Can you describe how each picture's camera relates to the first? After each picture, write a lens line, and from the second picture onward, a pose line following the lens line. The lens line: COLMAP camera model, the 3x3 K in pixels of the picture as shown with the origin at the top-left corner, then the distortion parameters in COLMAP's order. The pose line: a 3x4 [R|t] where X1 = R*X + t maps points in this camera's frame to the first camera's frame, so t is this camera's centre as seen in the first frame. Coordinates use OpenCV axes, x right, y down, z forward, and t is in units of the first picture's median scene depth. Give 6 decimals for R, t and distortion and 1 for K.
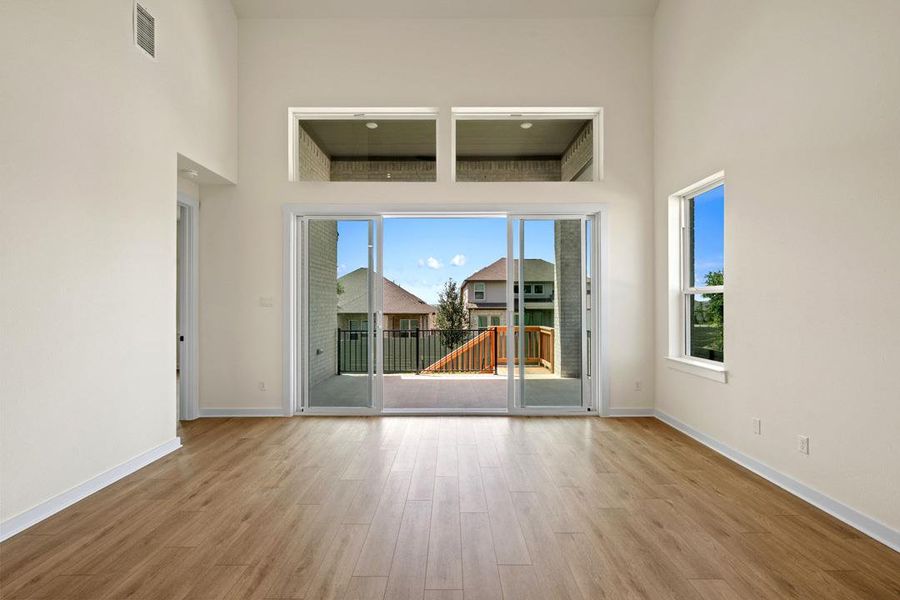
lens RADIAL K [[398.6, 0, 450.4], [0, 398.6, 301.7], [0, 0, 1]] dist [-0.001629, -0.000343]
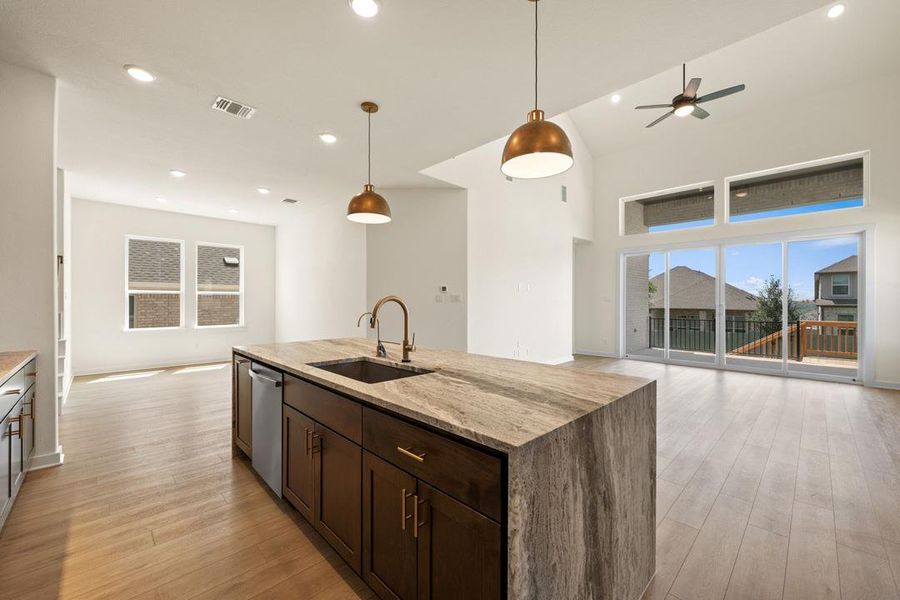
lens RADIAL K [[357.8, 0, 450.0], [0, 357.8, 300.0], [0, 0, 1]] dist [0.000821, 0.000086]
pose [[0.698934, 0.000556, -0.715186, 0.293599], [0.003008, 0.999989, 0.003717, -0.003987], [0.715180, -0.004750, 0.698924, -0.893583]]
